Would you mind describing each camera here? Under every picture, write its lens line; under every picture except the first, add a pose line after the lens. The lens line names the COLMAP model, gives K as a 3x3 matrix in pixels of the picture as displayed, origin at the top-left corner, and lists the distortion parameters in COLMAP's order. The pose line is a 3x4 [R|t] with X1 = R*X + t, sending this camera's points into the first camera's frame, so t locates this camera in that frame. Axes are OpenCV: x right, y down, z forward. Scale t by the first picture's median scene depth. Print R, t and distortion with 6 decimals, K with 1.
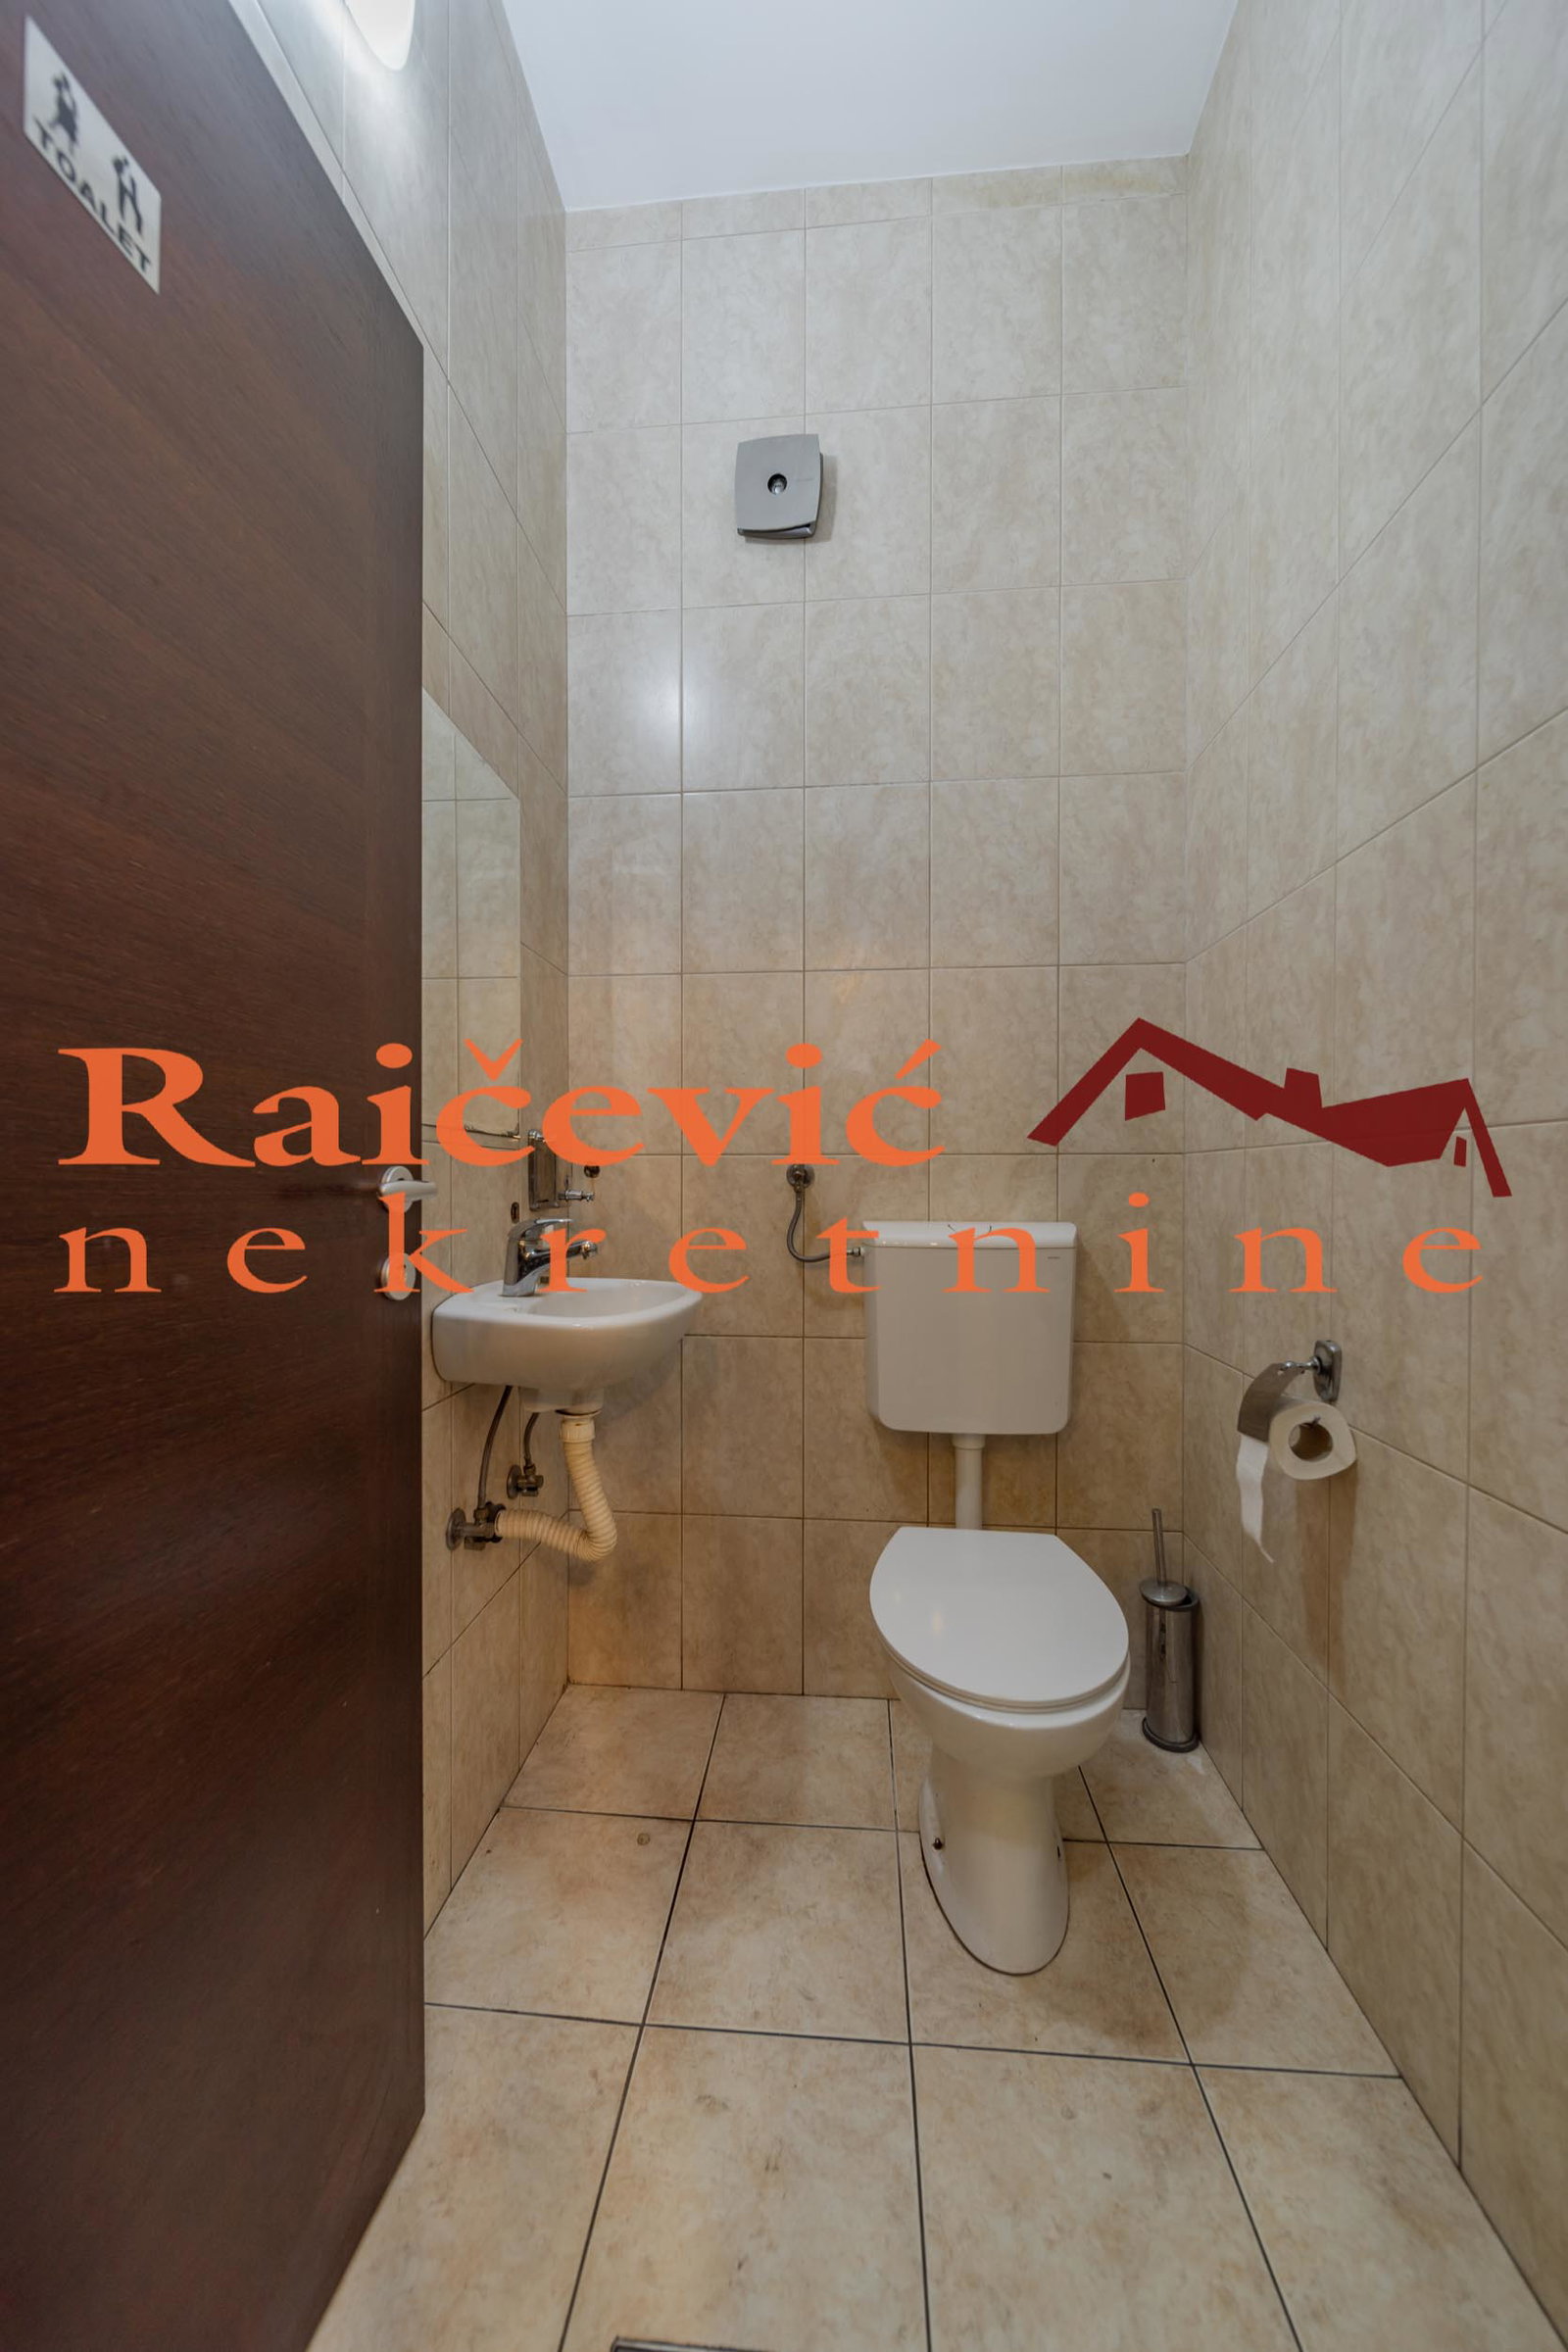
lens RADIAL K [[817.0, 0, 790.7], [0, 817.0, 1180.6], [0, 0, 1]] dist [-0.001901, -0.000688]
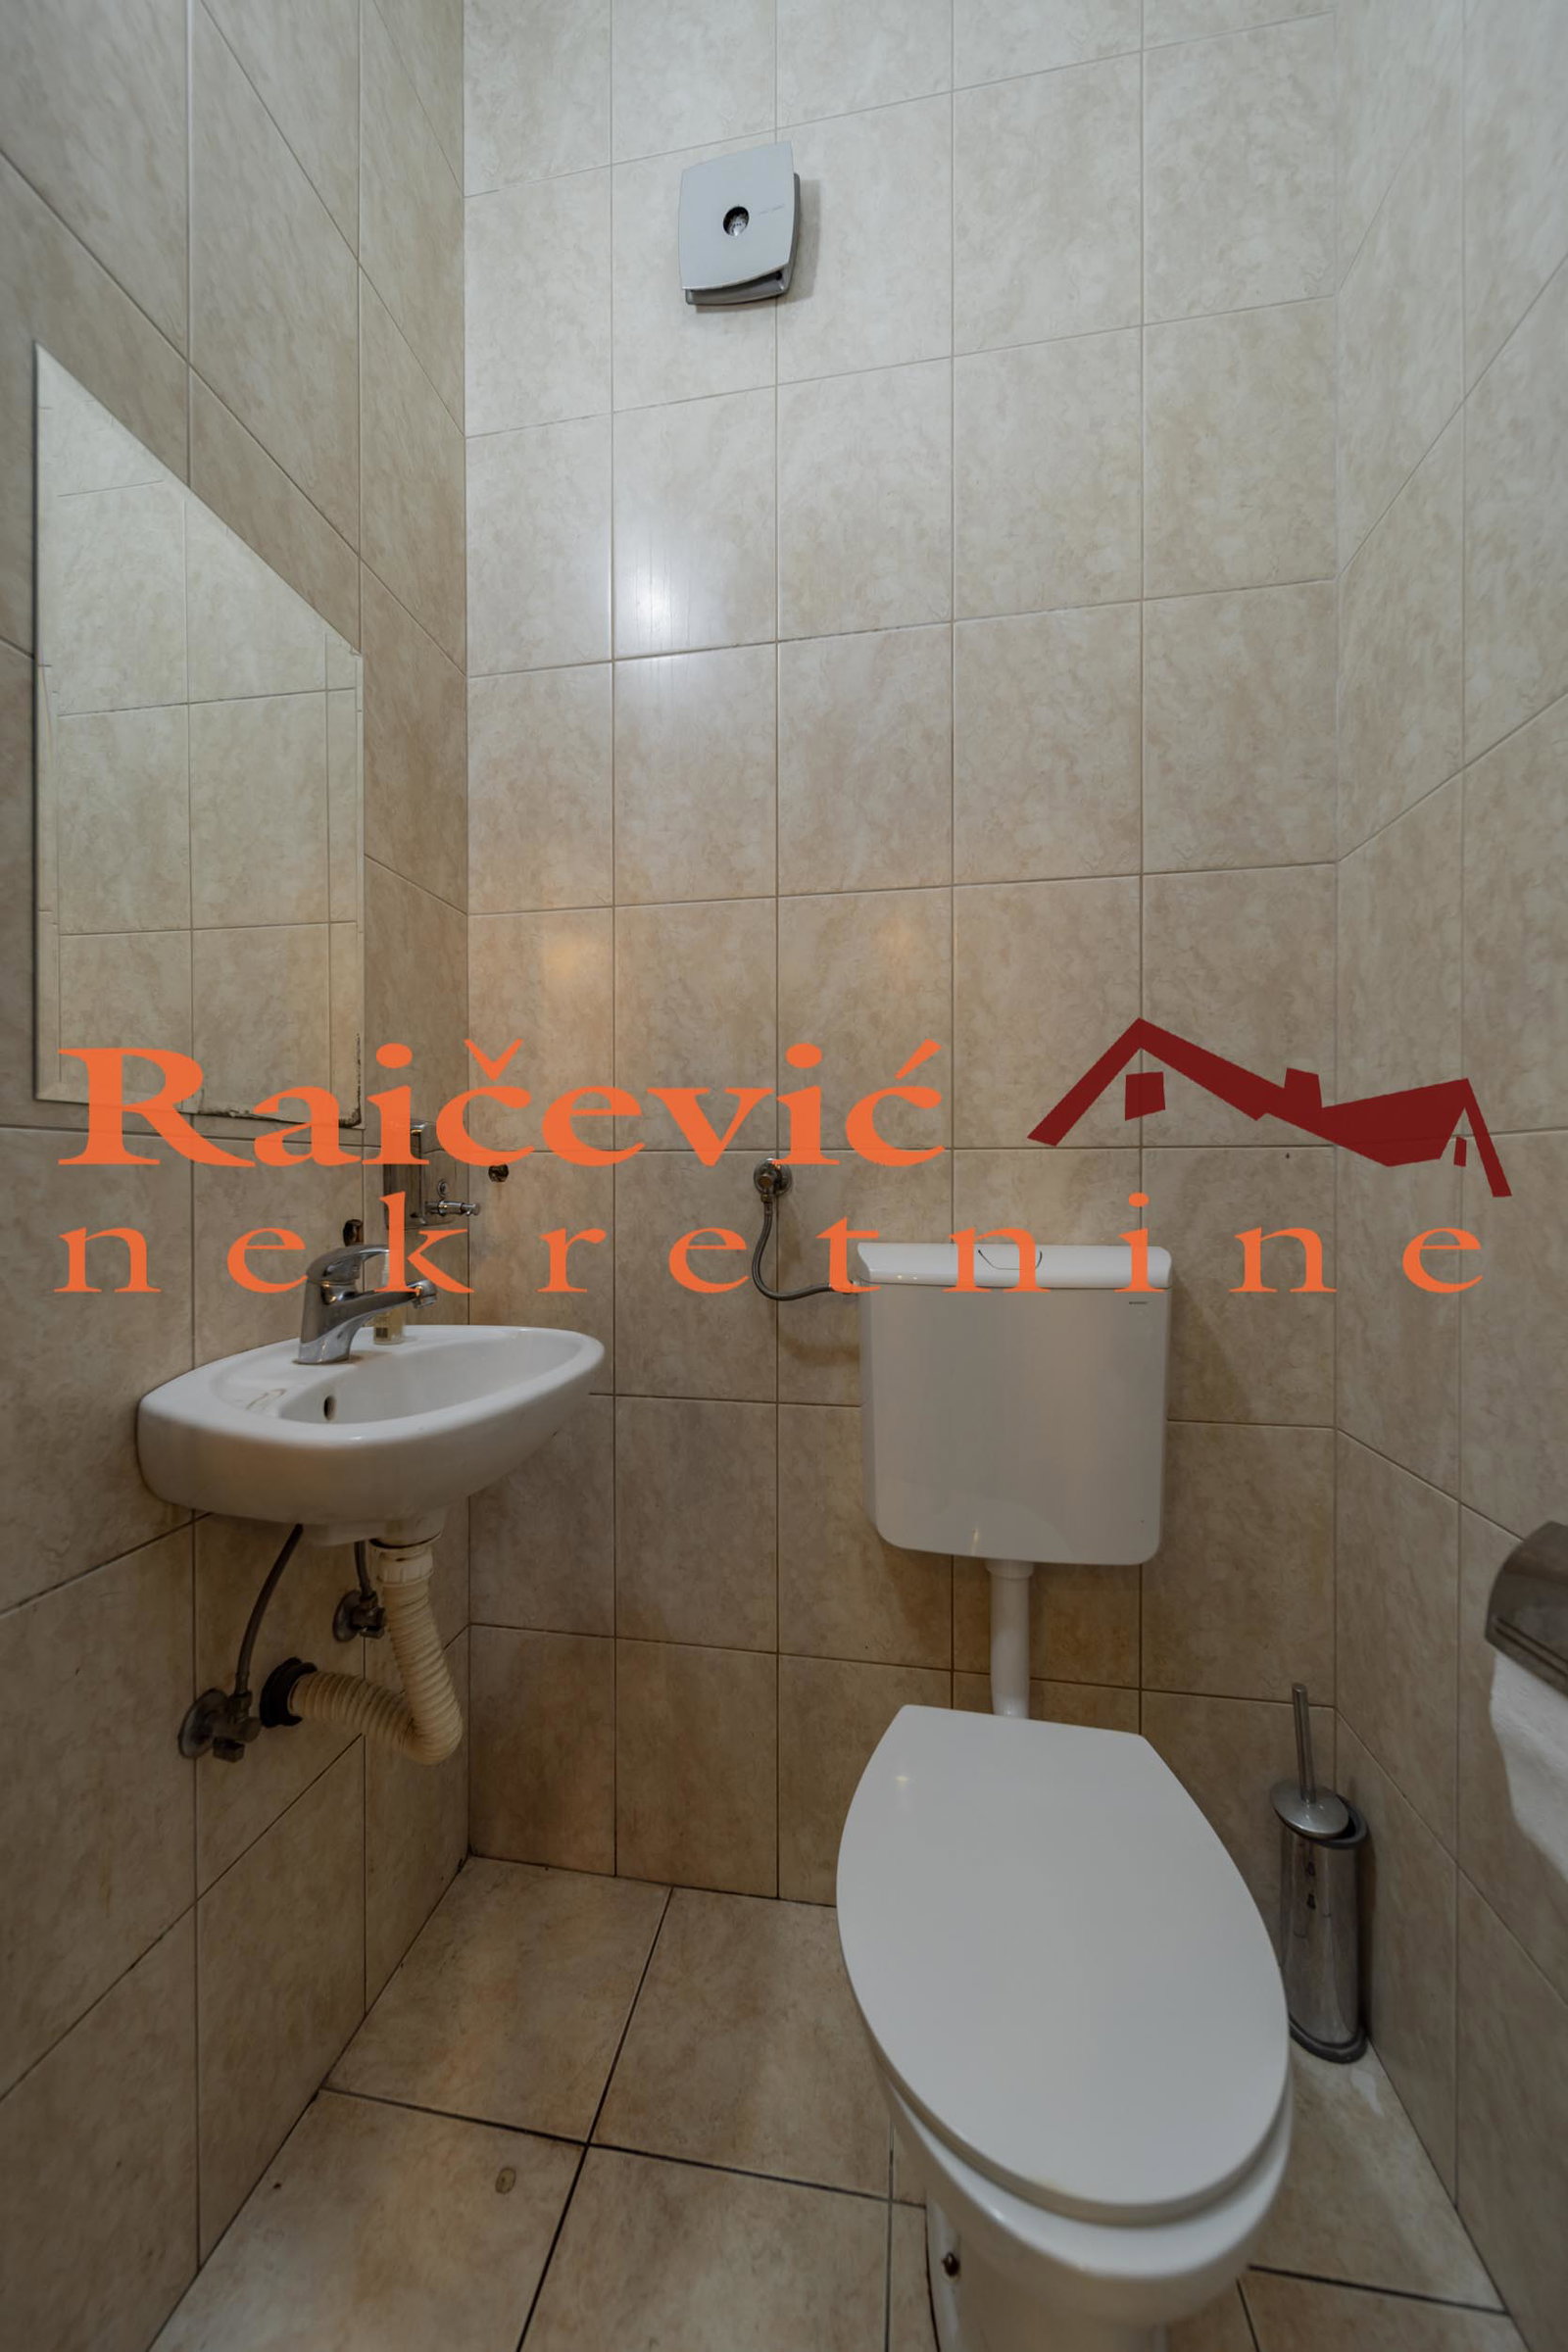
lens RADIAL K [[817.0, 0, 778.1], [0, 817.0, 1175.7], [0, 0, 1]] dist [-0.001901, -0.000688]
pose [[0.996475, -0.002230, -0.083859, 0.079319], [0.002082, 0.999996, -0.001853, -0.007975], [0.083863, 0.001672, 0.996476, 0.287775]]
